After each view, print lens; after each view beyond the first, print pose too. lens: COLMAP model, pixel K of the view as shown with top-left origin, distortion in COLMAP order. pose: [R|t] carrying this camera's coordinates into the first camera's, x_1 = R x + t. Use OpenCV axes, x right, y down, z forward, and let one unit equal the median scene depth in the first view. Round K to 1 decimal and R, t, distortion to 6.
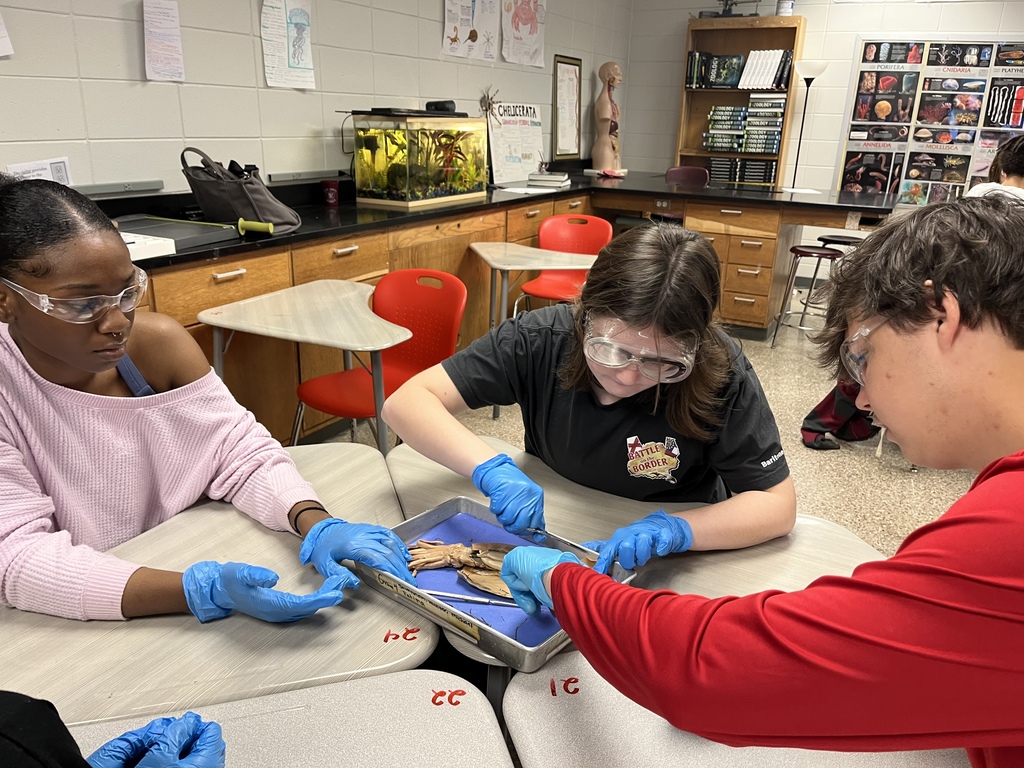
lens RADIAL K [[763.7, 0, 512.0], [0, 763.7, 384.0], [0, 0, 1]] dist [0.052681, -0.086540]
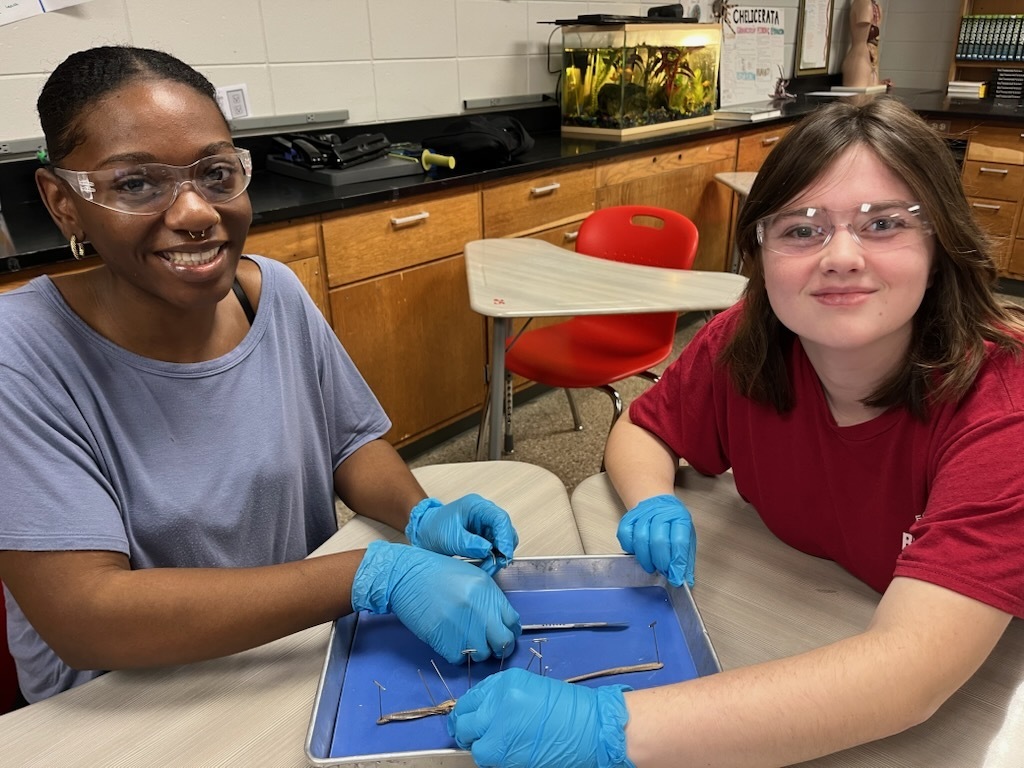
lens RADIAL K [[763.7, 0, 512.0], [0, 763.7, 384.0], [0, 0, 1]] dist [0.052681, -0.086540]
pose [[0.967228, 0.059314, -0.246886, -0.026363], [-0.039398, 0.995615, 0.084845, -0.025698], [0.250836, -0.072337, 0.965323, 0.134551]]
